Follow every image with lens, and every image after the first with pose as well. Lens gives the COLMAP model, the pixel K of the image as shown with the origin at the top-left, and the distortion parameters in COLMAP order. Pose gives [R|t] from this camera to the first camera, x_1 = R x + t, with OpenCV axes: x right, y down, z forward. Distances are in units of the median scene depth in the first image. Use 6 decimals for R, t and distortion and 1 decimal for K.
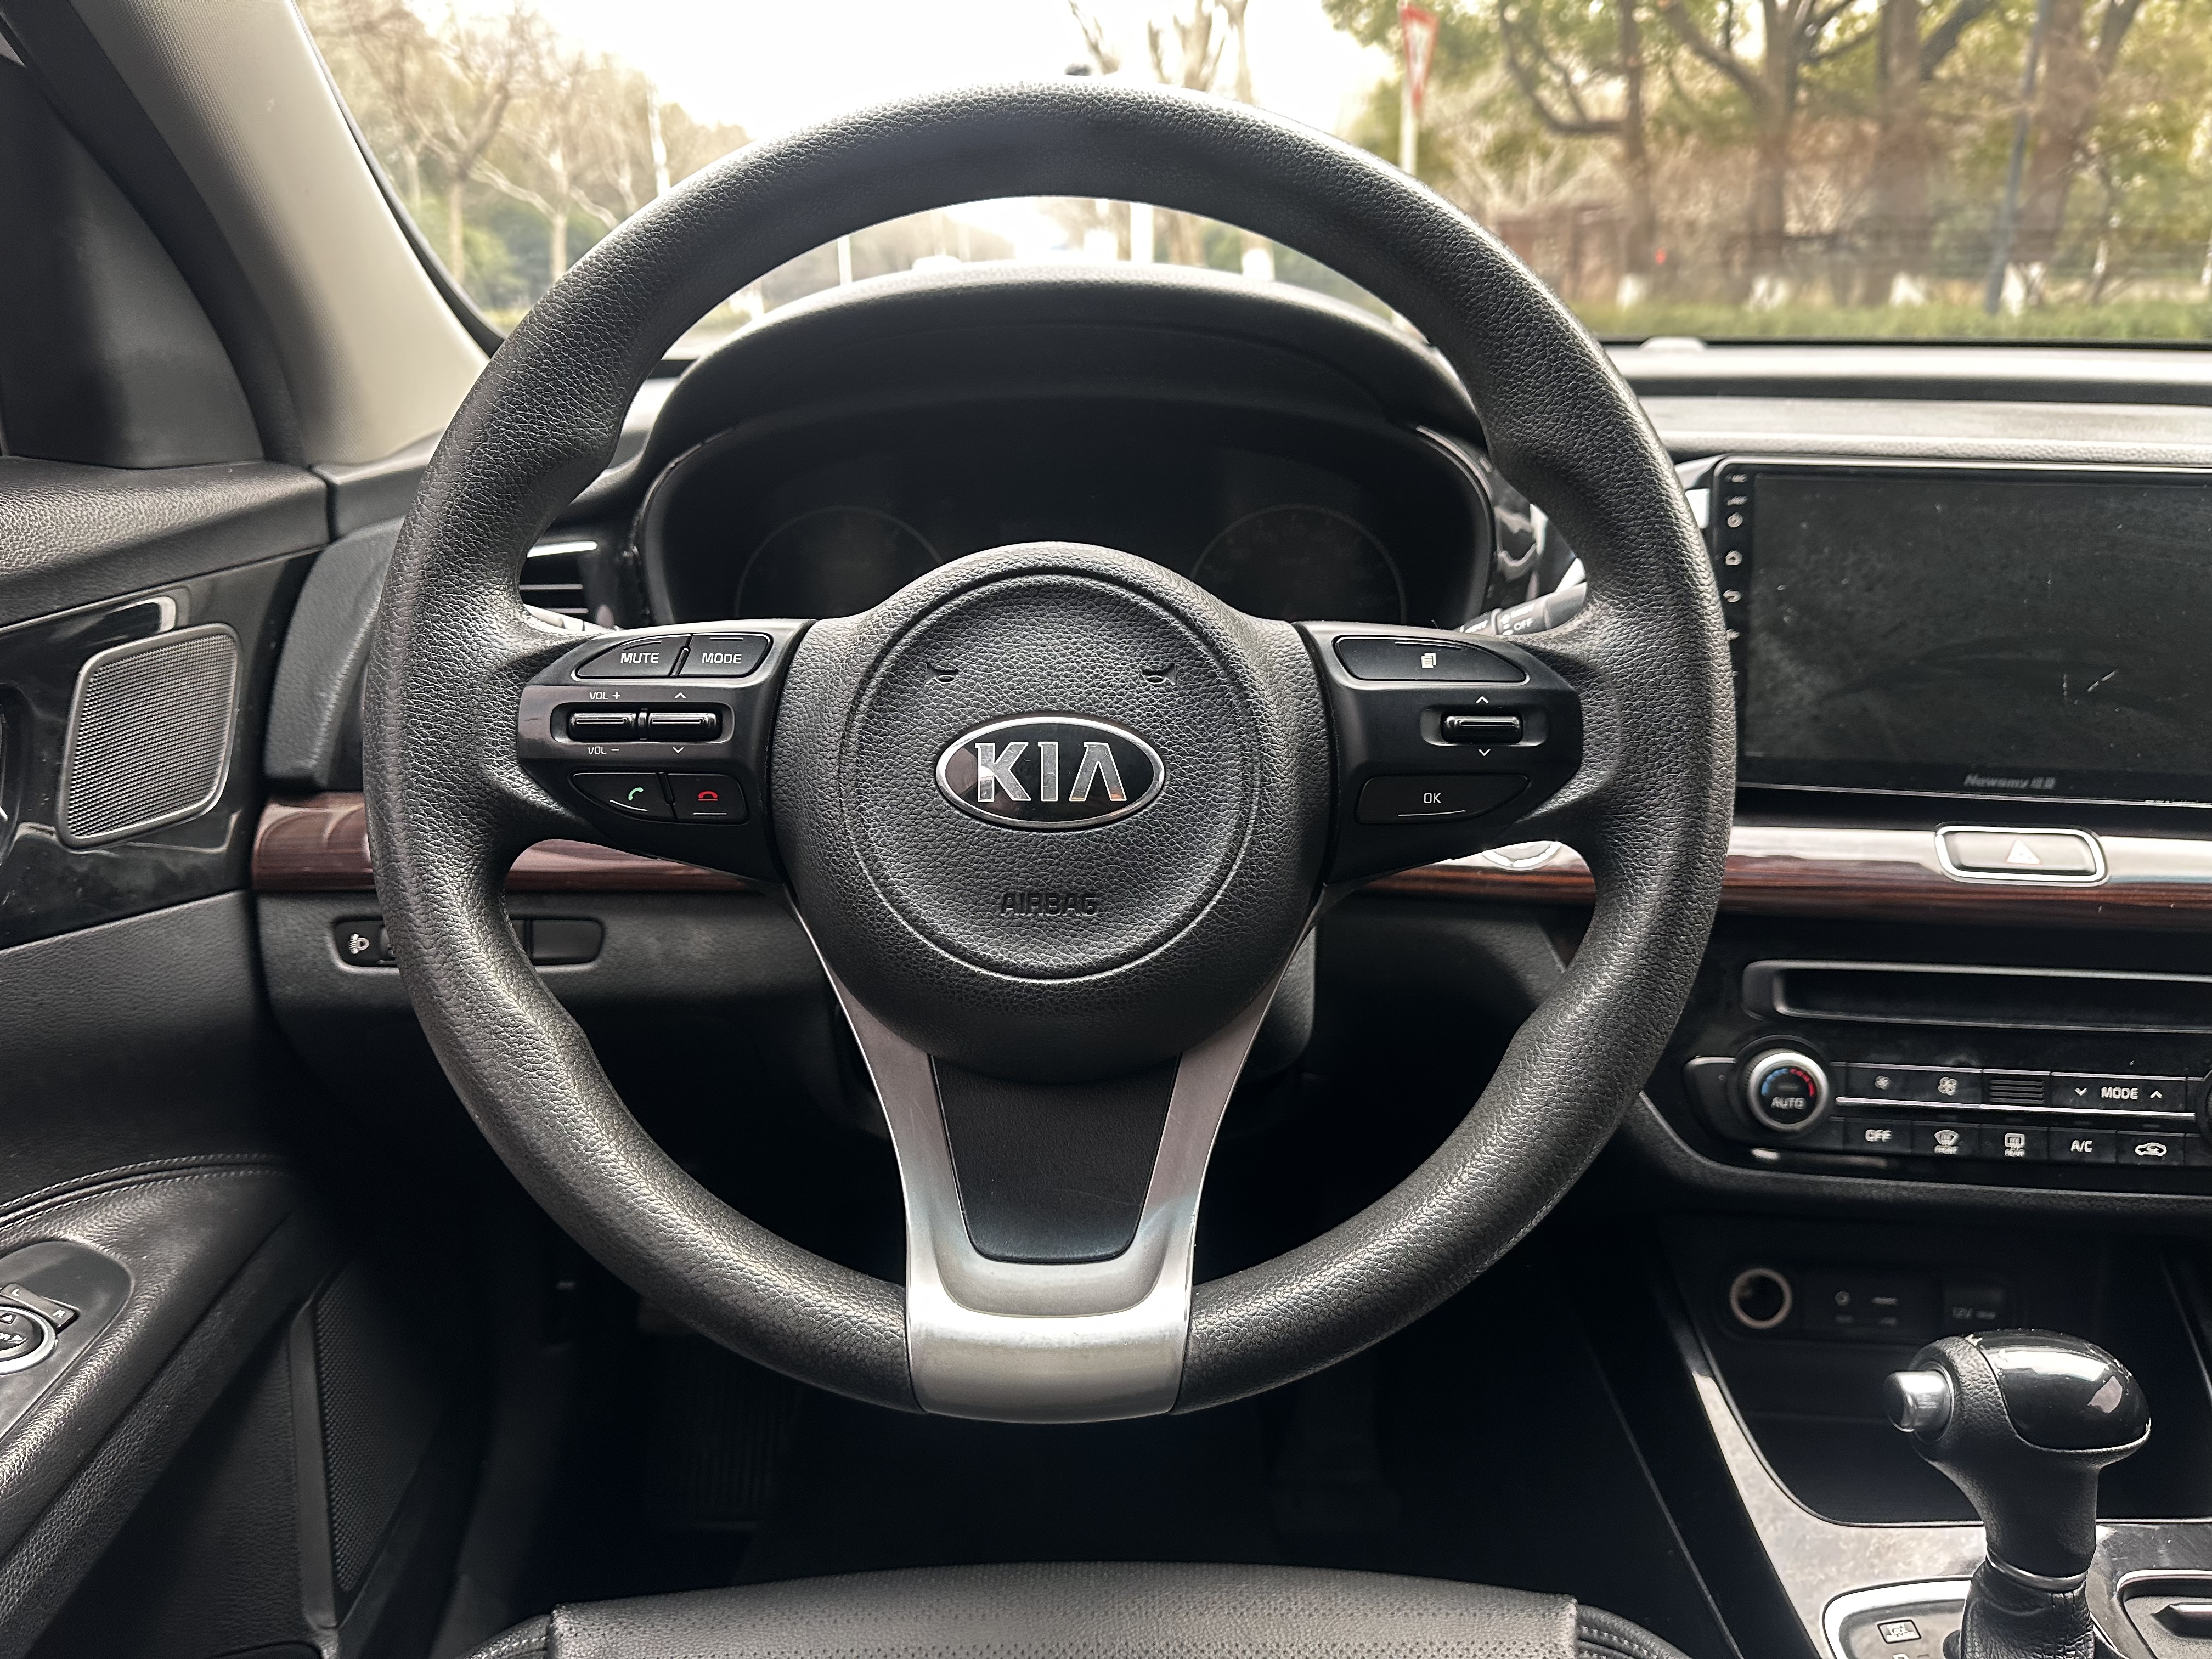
lens RADIAL K [[1562.7, 0, 1135.6], [0, 1562.7, 857.3], [0, 0, 1]] dist [0.038158, -0.055110]
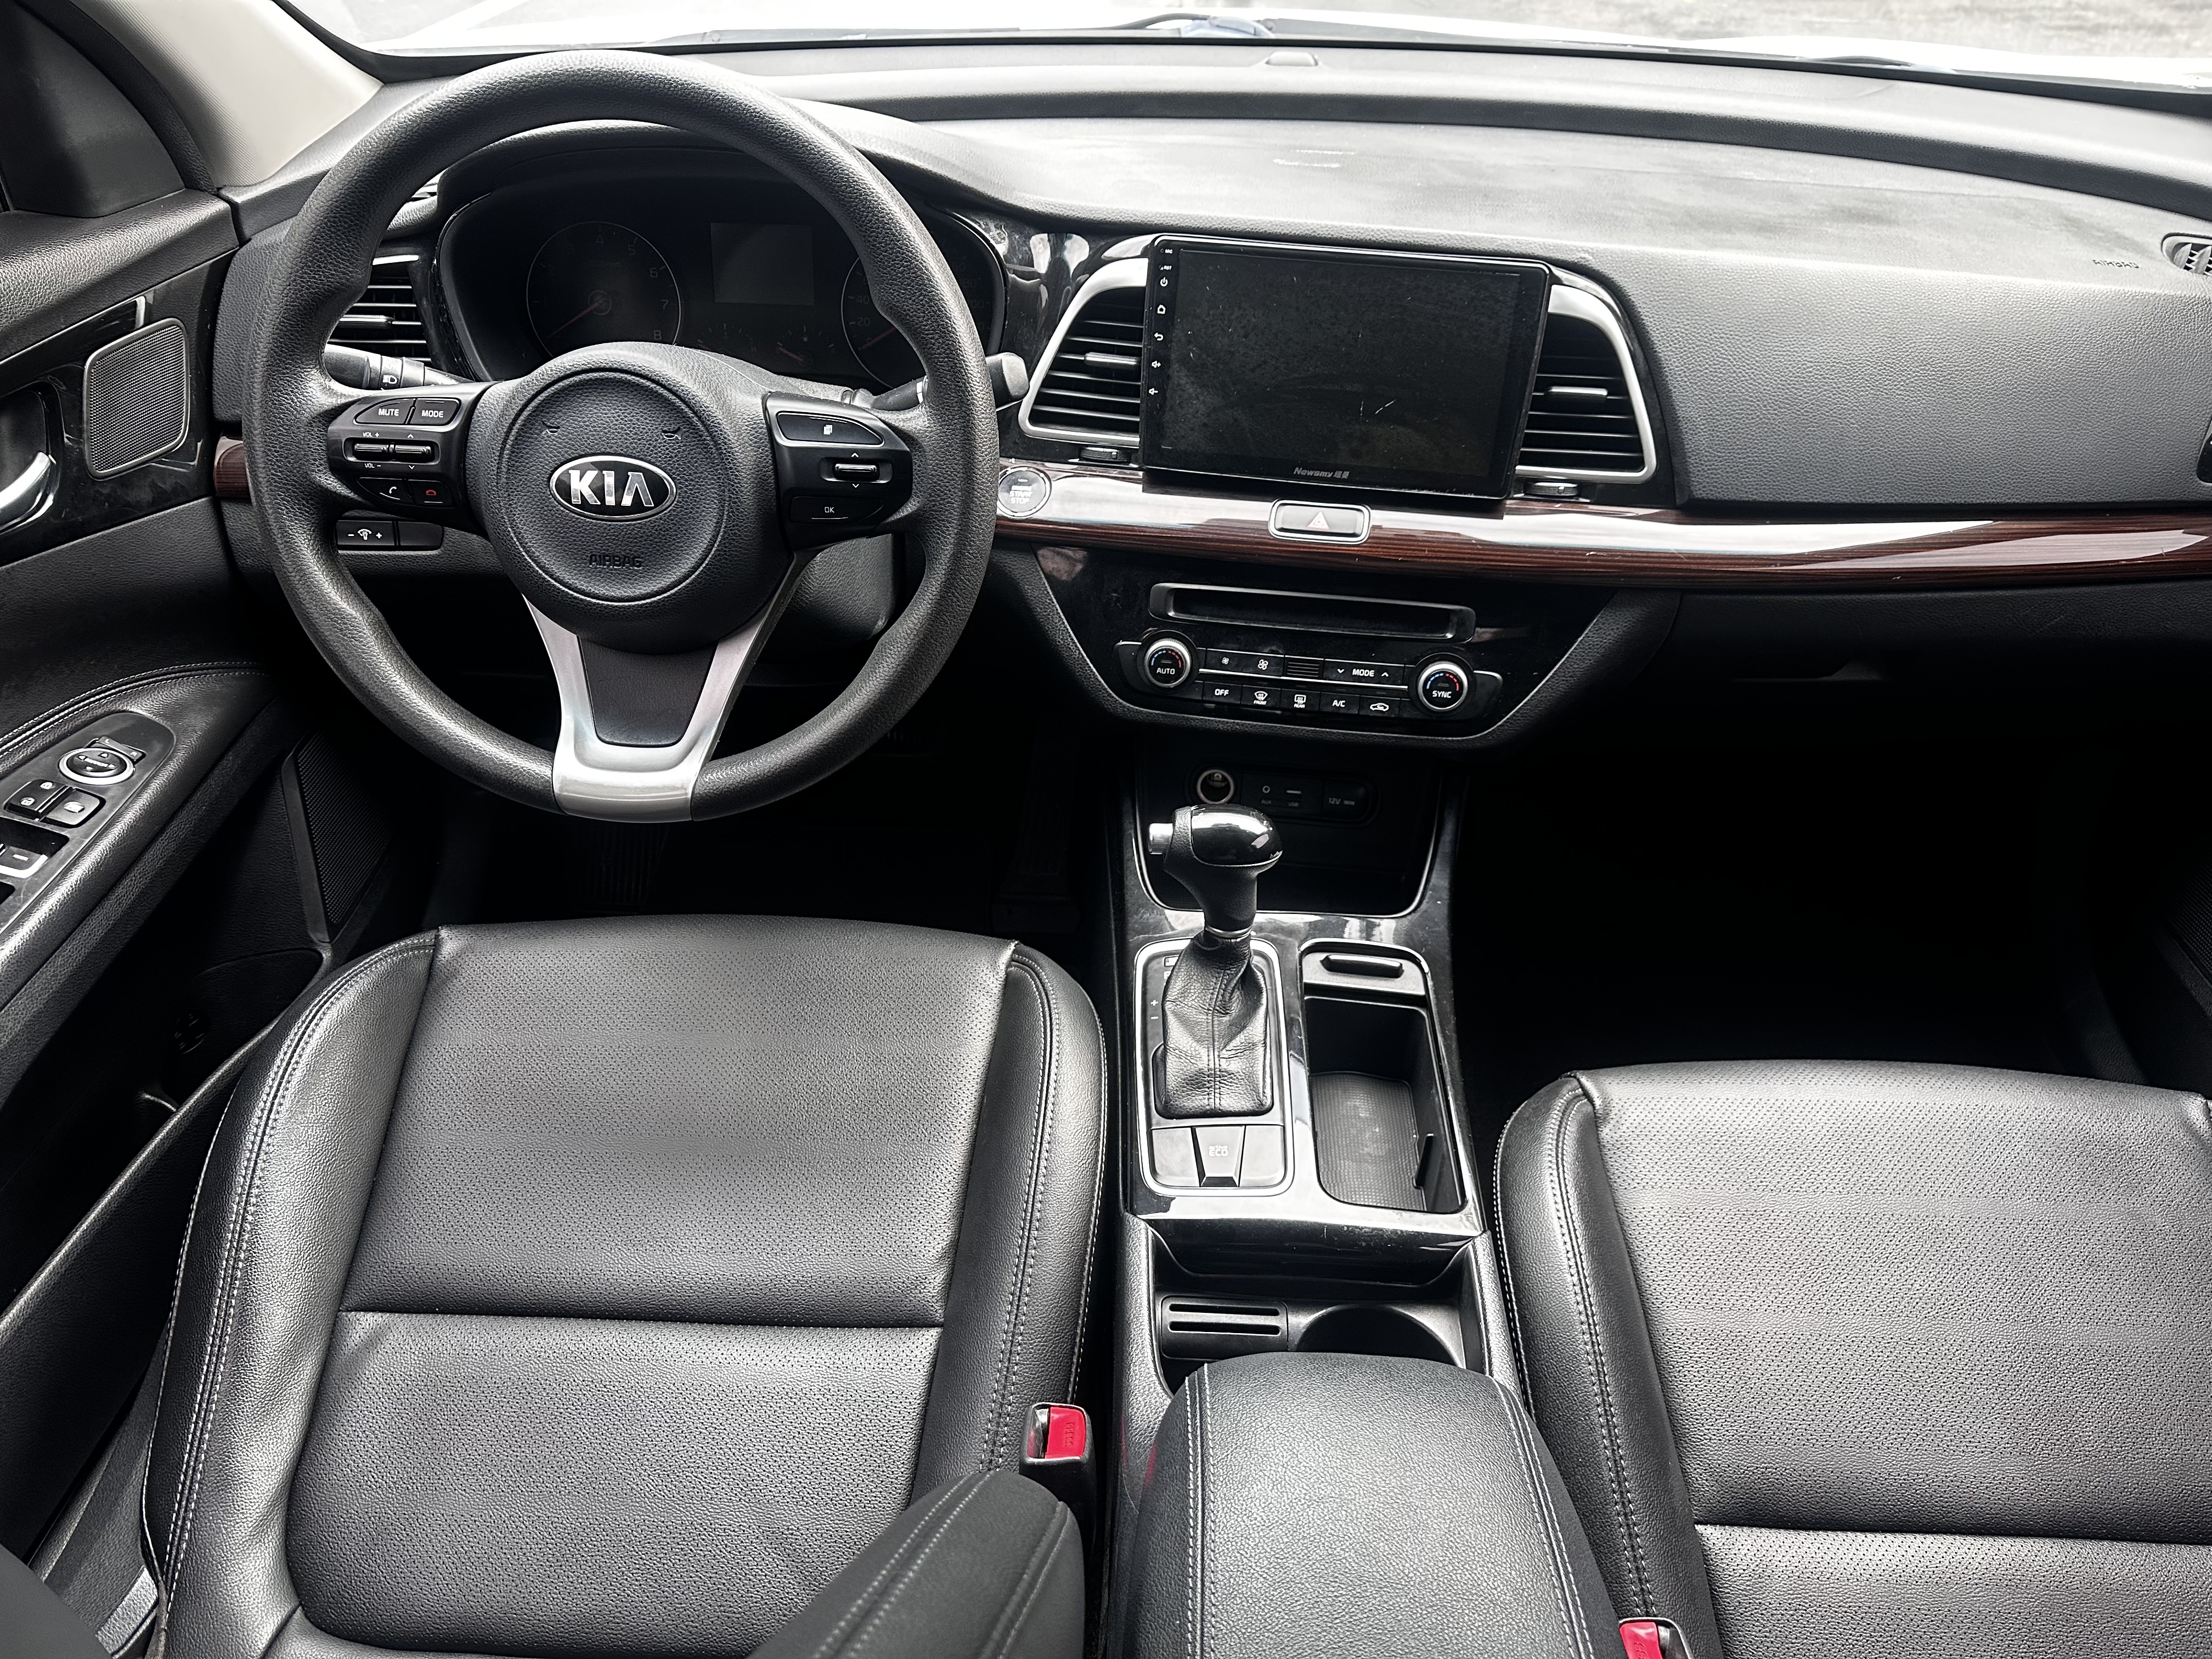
lens RADIAL K [[1524.8, 0, 1112.6], [0, 1524.8, 830.0], [0, 0, 1]] dist [0.073803, -0.076622]
pose [[0.998769, 0.039833, -0.029553, 0.418748], [-0.029437, 0.955607, 0.293172, -0.152251], [0.039919, -0.291941, 0.955603, -0.578488]]
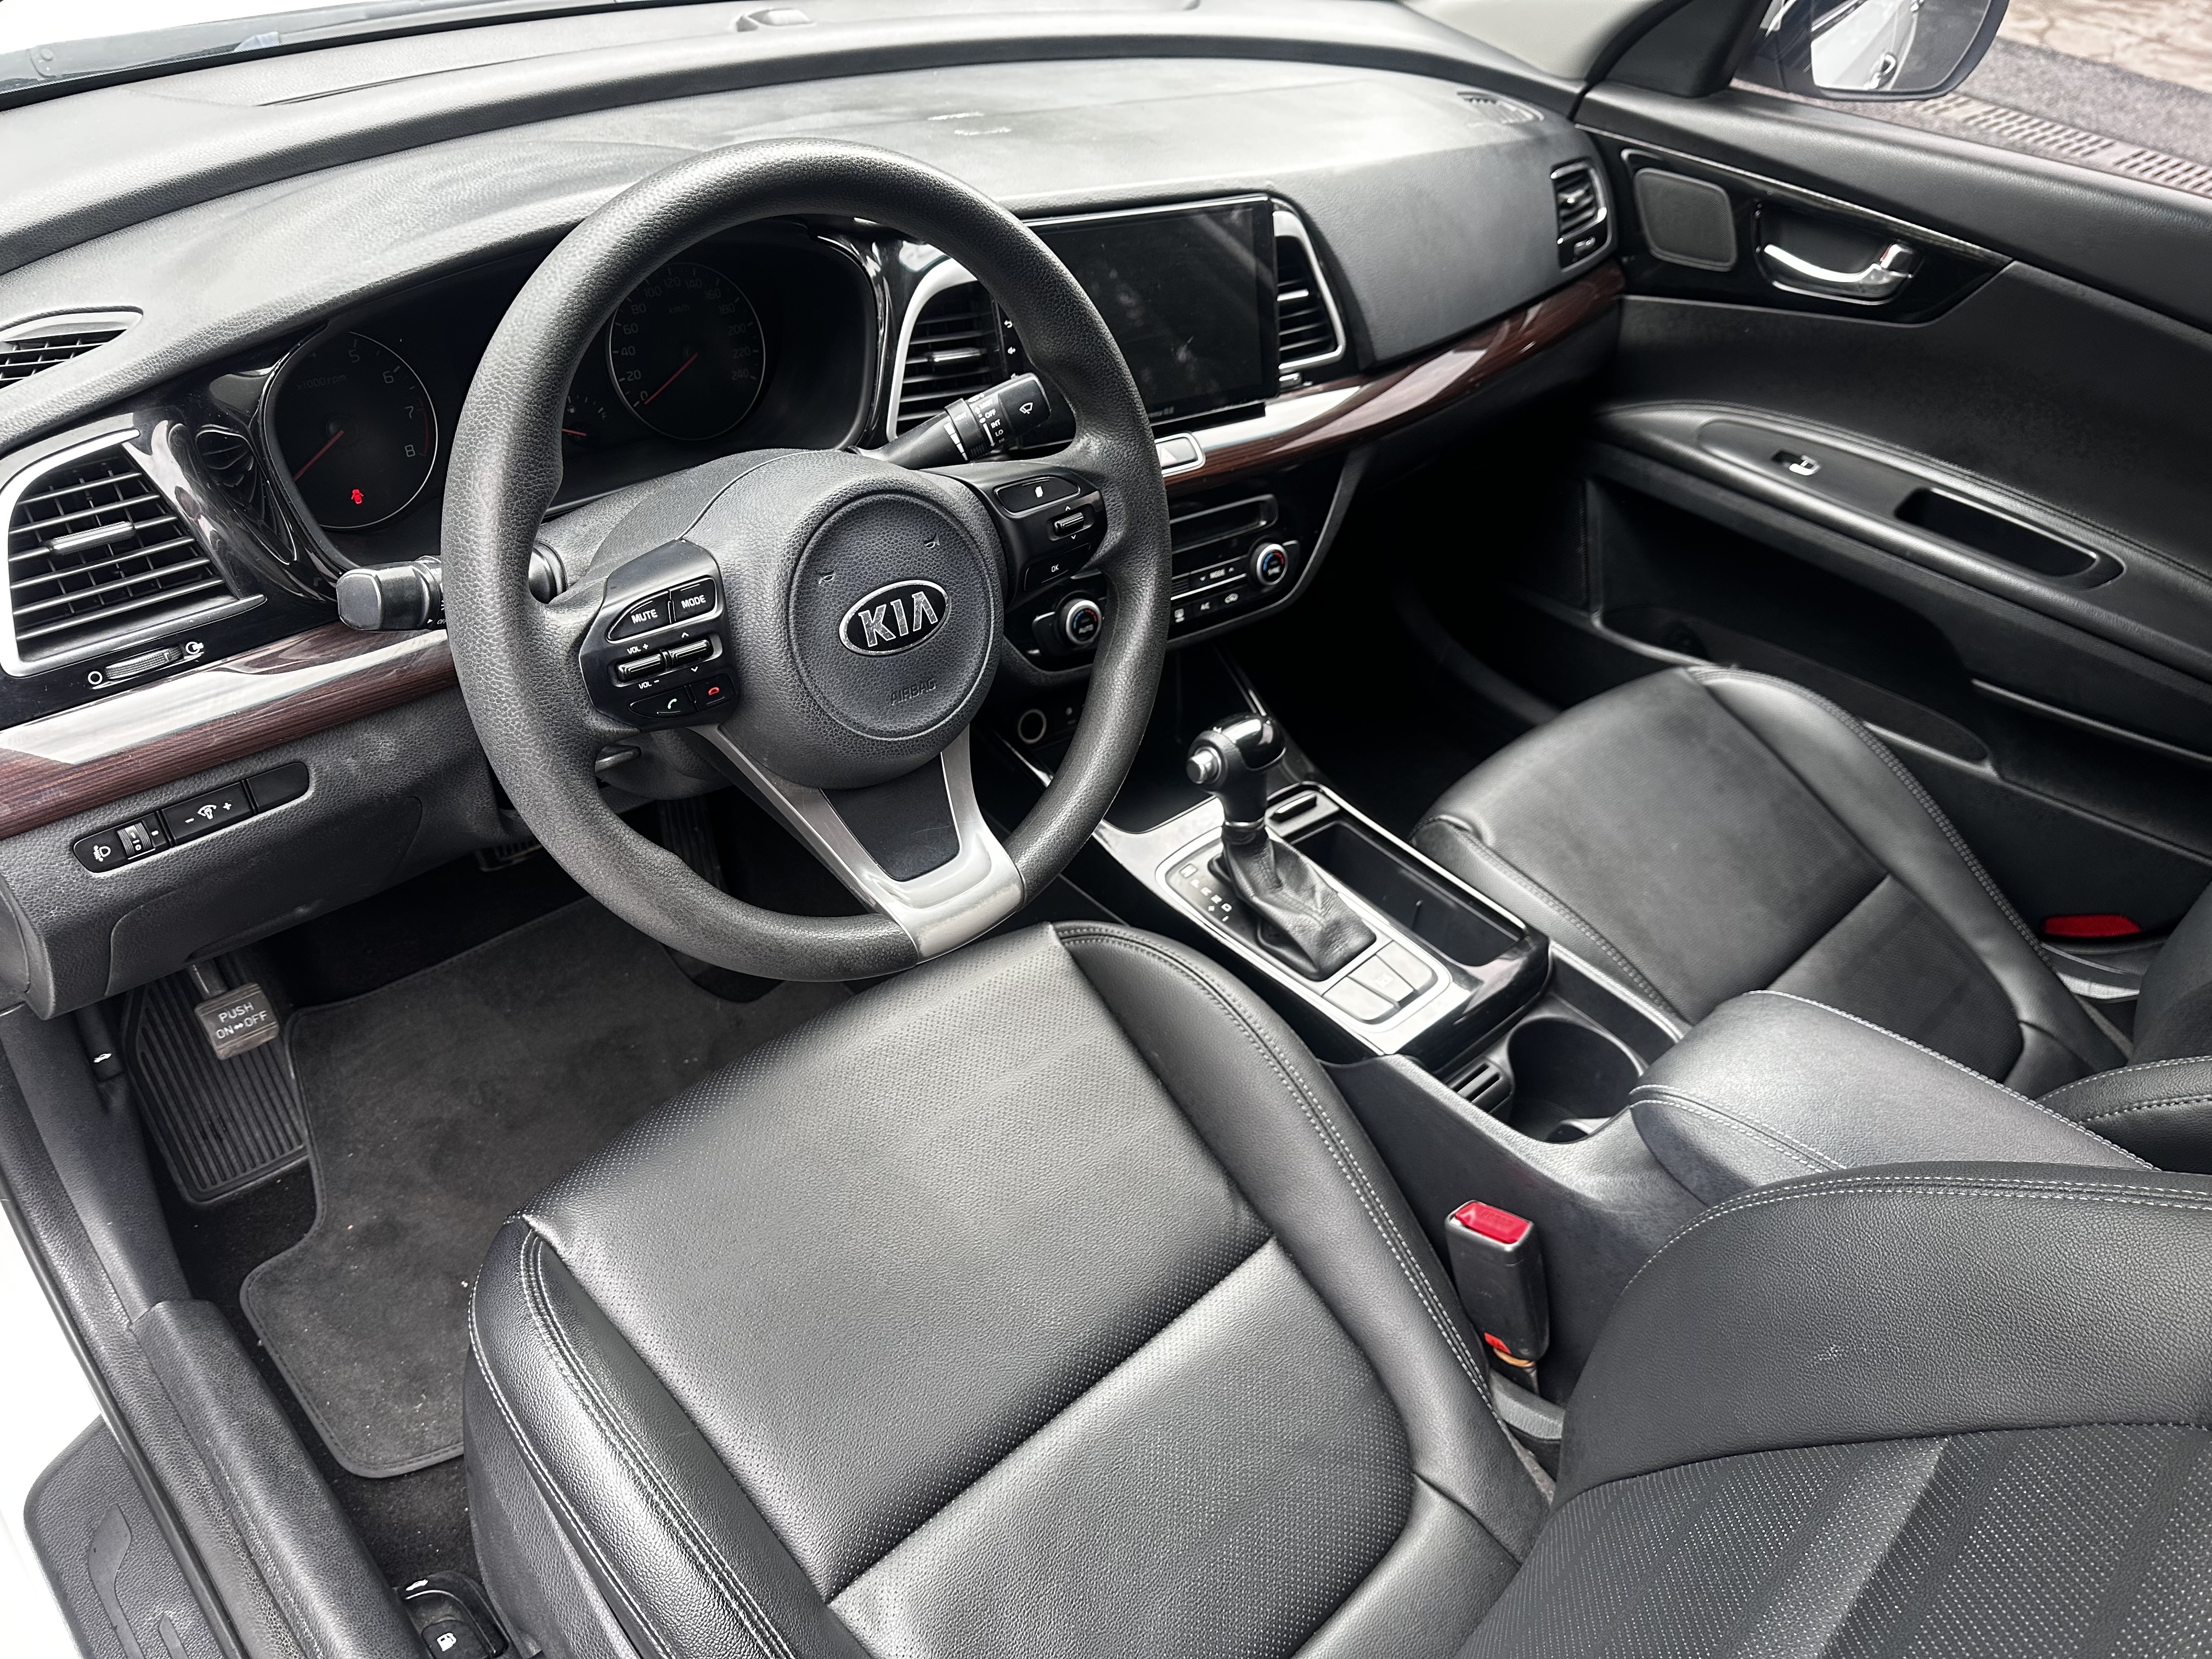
lens RADIAL K [[1558.5, 0, 1095.0], [0, 1558.5, 819.4], [0, 0, 1]] dist [0.097331, -0.128573]
pose [[0.727379, -0.361122, 0.583533, -0.676492], [0.121940, 0.904823, 0.407955, -0.364291], [-0.675315, -0.225581, 0.702184, -0.278982]]
